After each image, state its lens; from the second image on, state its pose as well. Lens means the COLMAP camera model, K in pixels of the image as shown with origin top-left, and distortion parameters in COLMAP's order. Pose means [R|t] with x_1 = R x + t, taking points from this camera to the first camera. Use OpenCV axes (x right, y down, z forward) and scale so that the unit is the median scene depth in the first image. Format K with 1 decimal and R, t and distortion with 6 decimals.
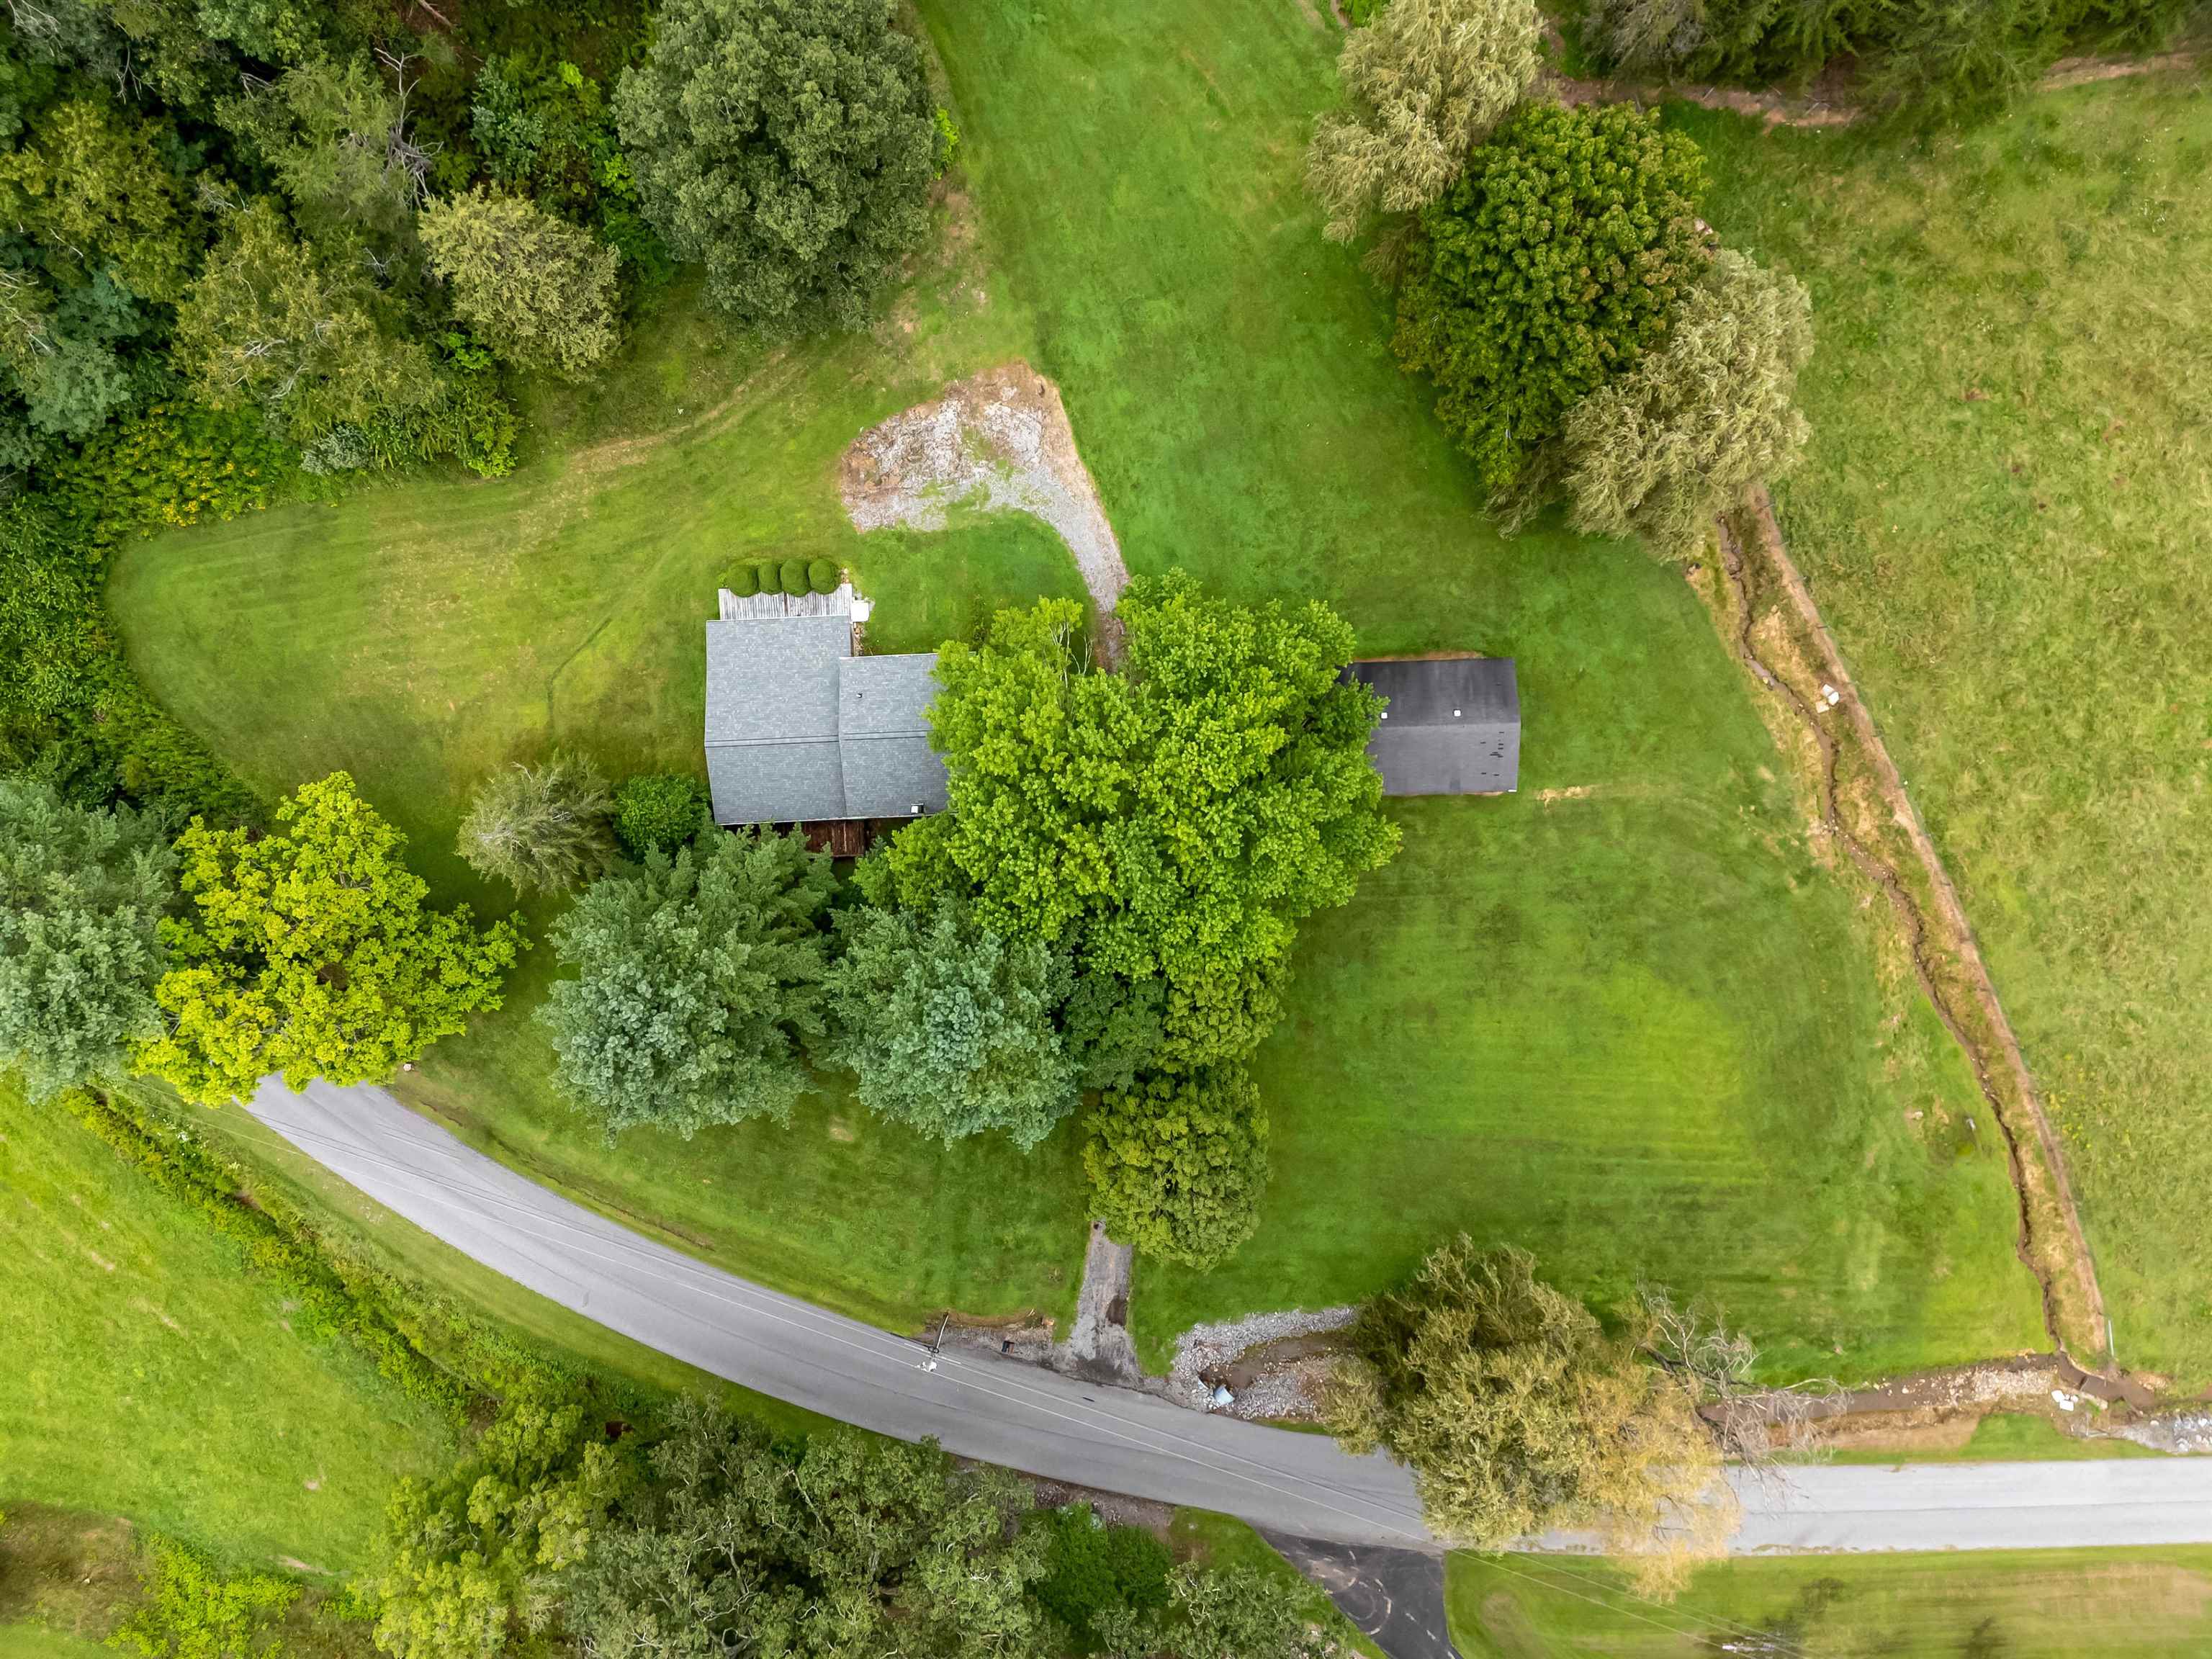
lens RADIAL K [[1612.6, 0, 1117.7], [0, 1612.6, 839.7], [0, 0, 1]] dist [0.074833, -0.066428]
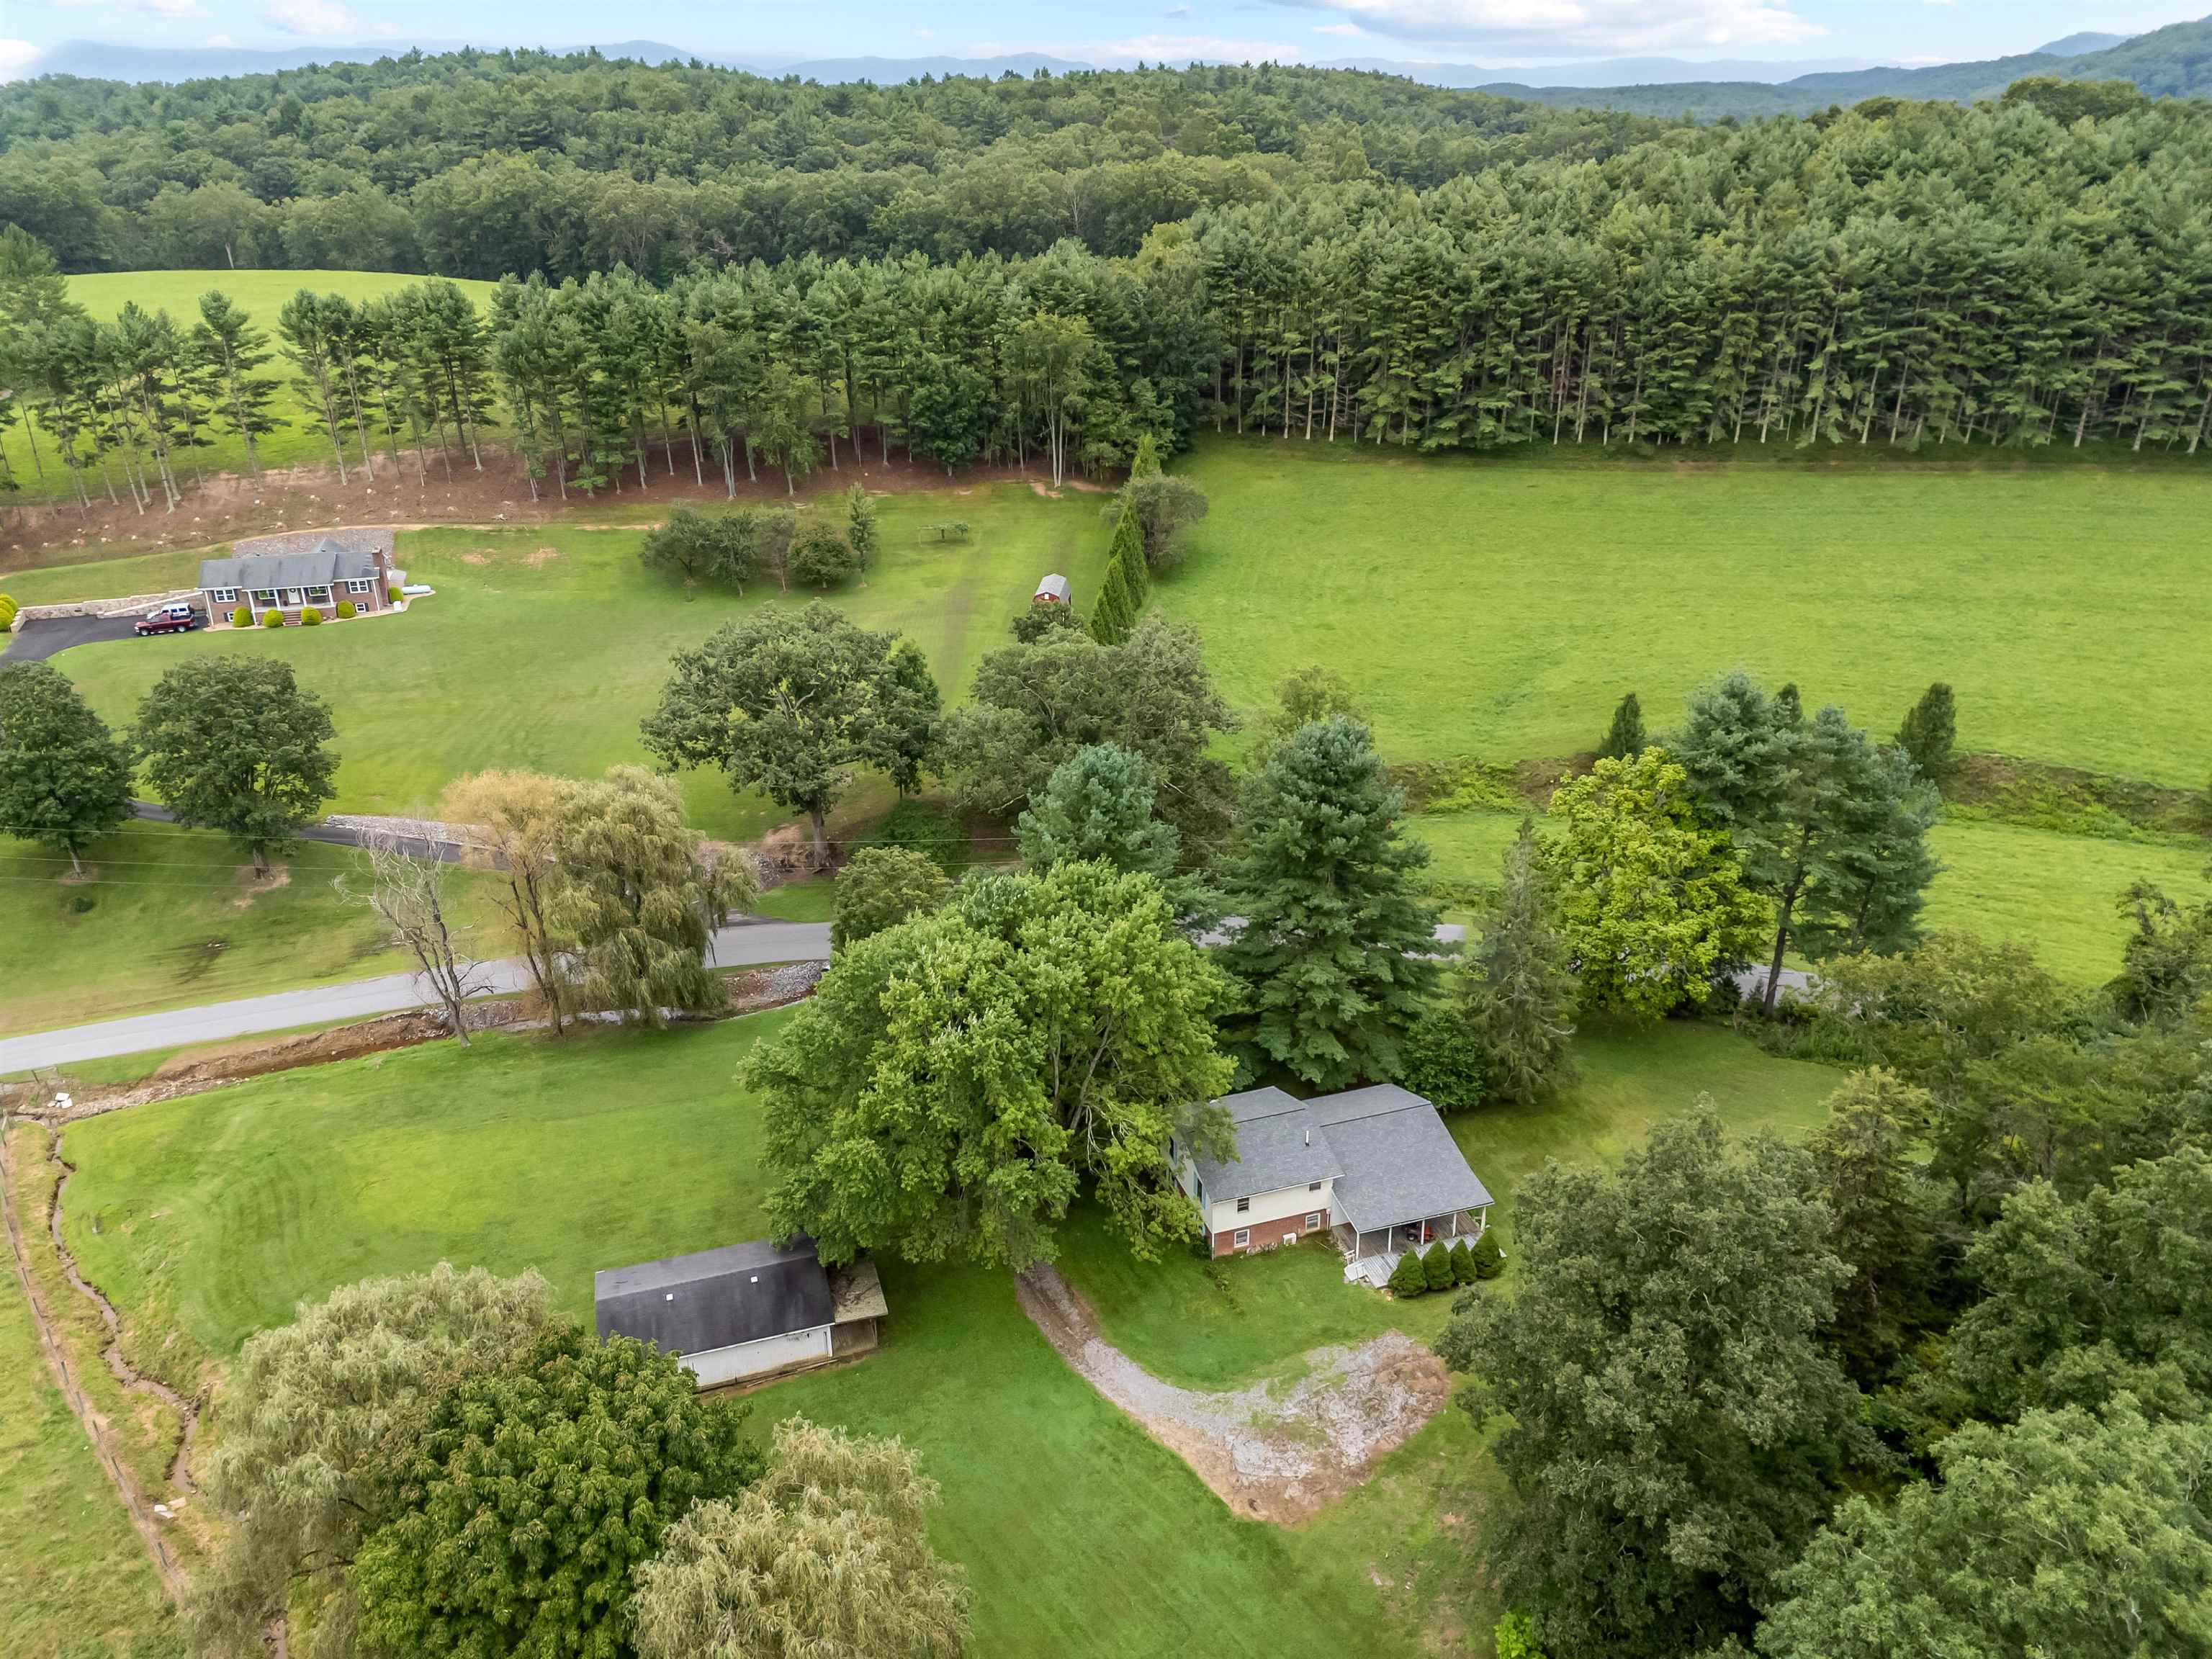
lens RADIAL K [[1618.2, 0, 1106.0], [0, 1618.2, 829.5], [0, 0, 1]] dist [0.082732, -0.085247]
pose [[-0.959976, 0.118107, -0.253962, 0.175610], [-0.280046, -0.419490, 0.863483, -0.784175], [-0.004551, 0.900044, 0.435775, 0.384879]]
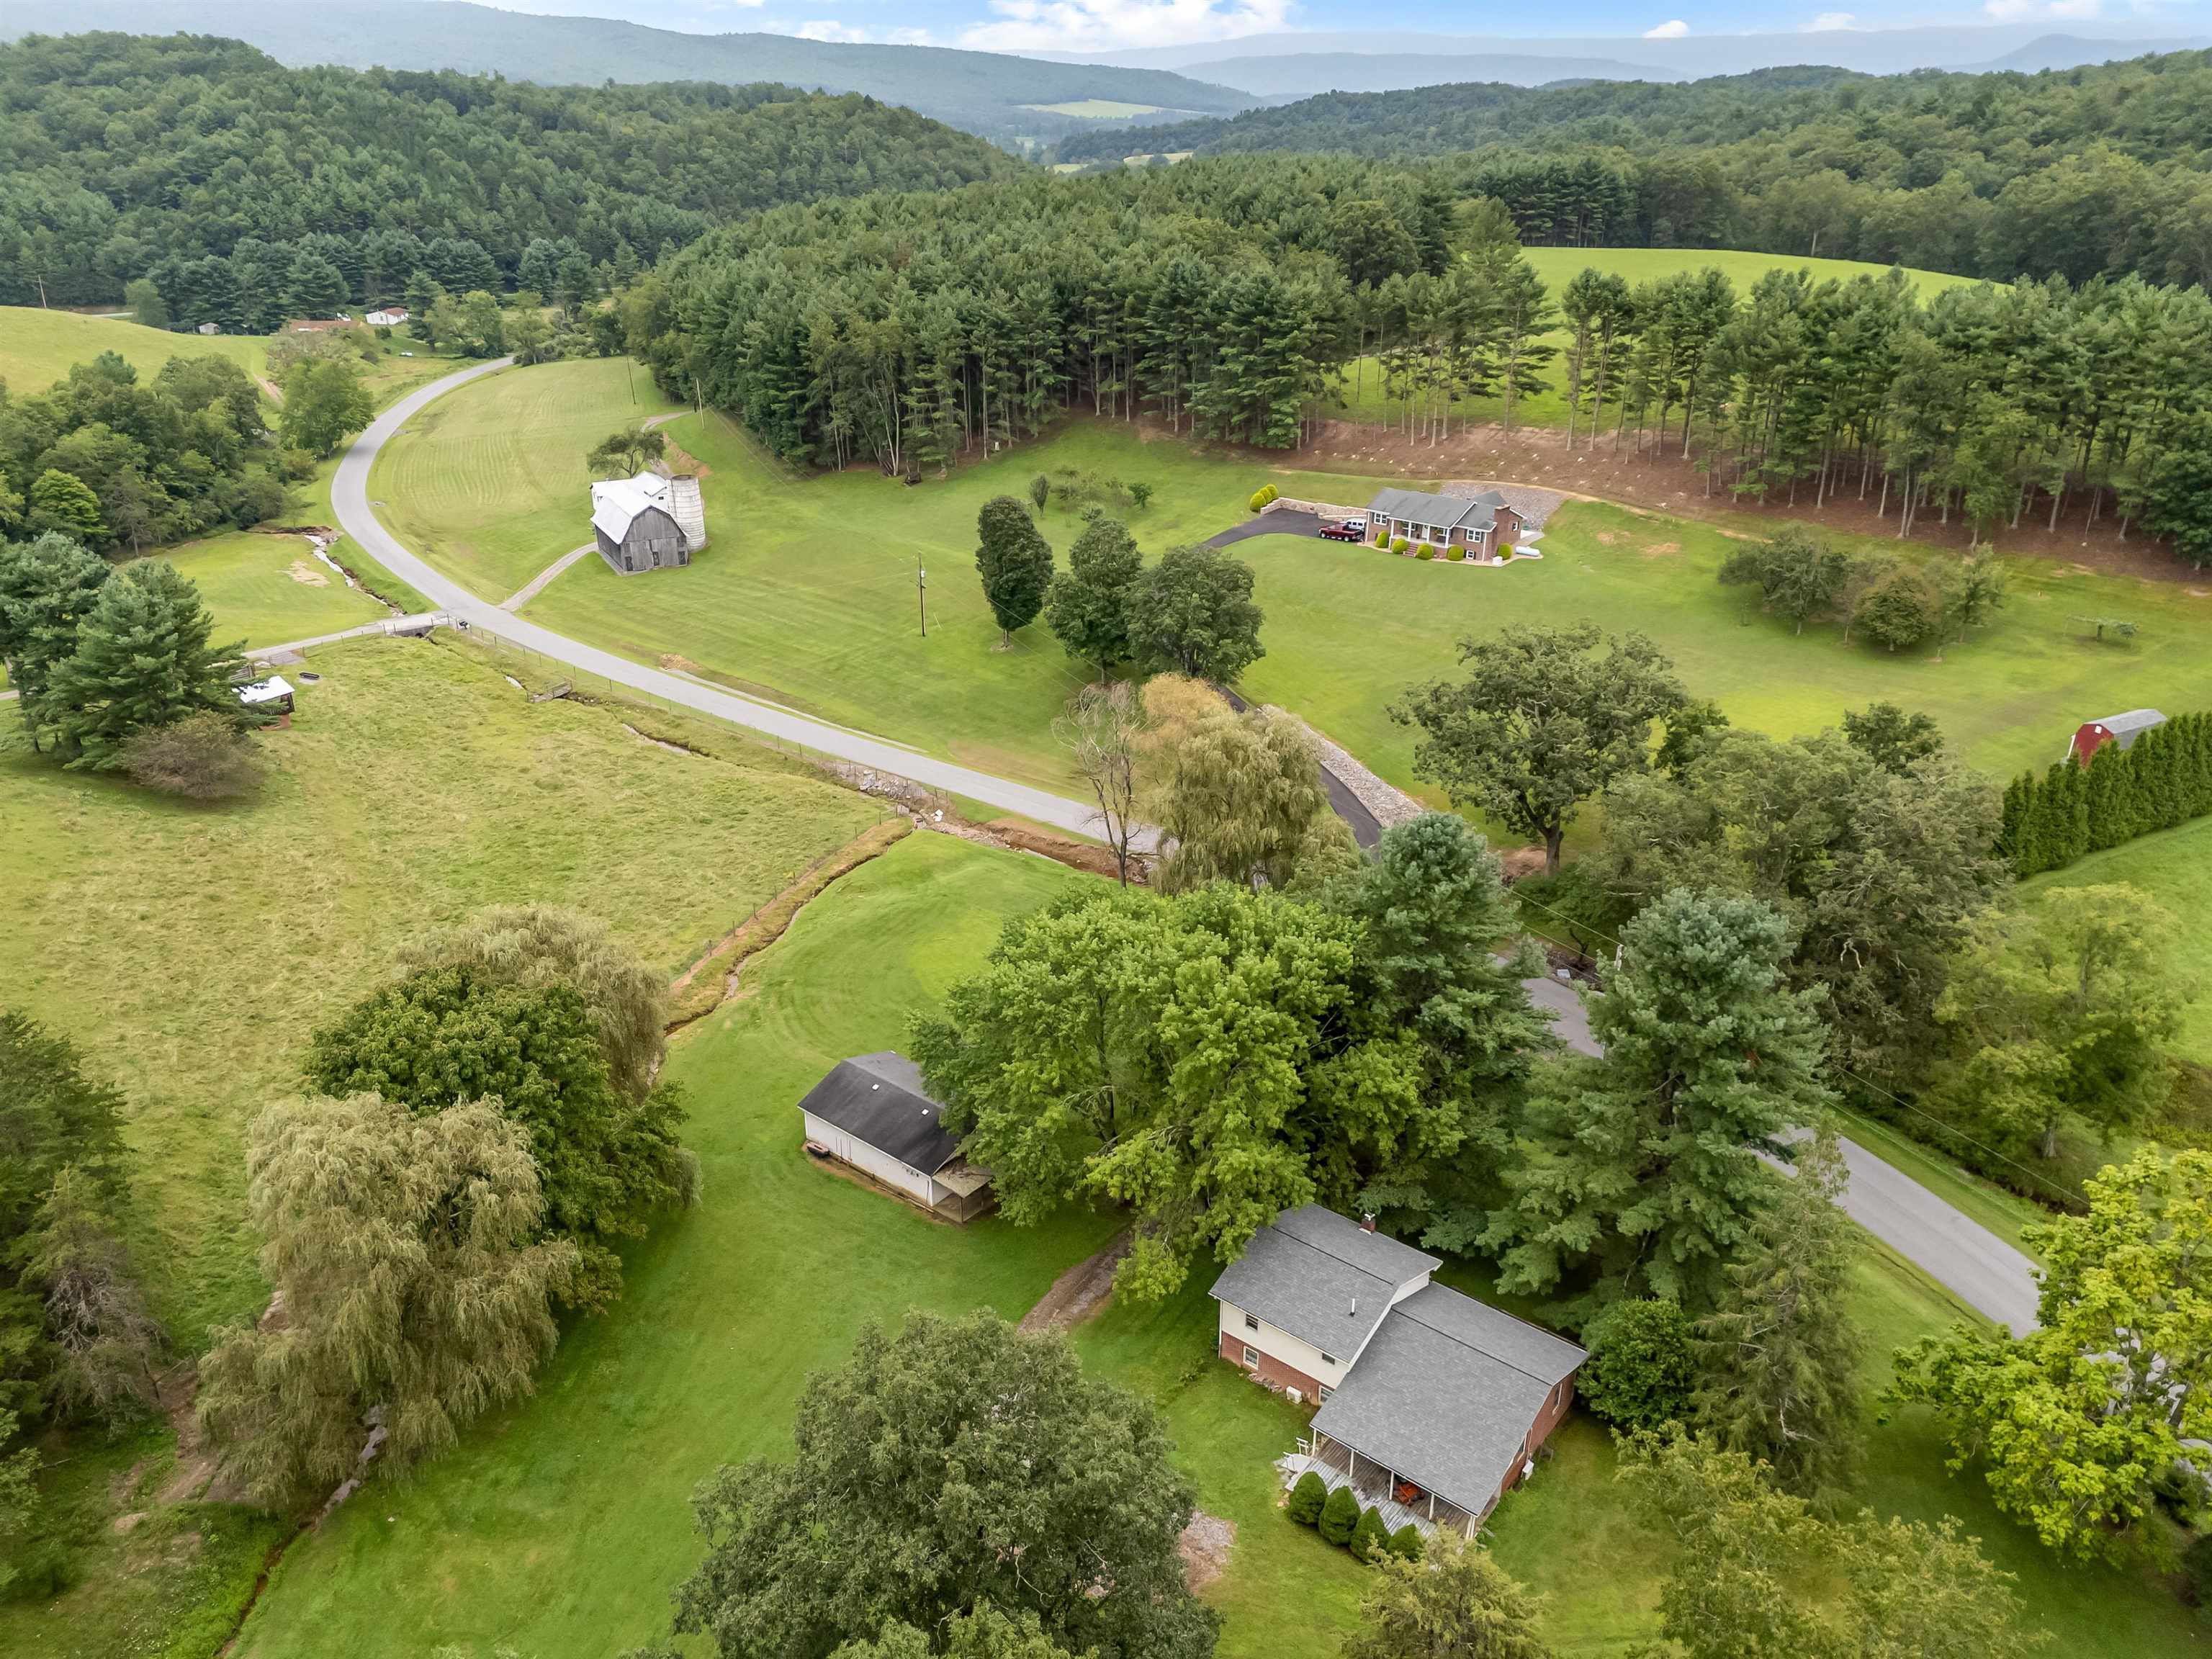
lens RADIAL K [[1612.6, 0, 1117.7], [0, 1612.6, 839.7], [0, 0, 1]] dist [0.074833, -0.066428]
pose [[-0.759948, -0.275987, 0.588481, -0.469915], [0.649830, -0.342291, 0.678644, -0.618842], [0.014135, 0.898147, 0.439468, 0.396098]]
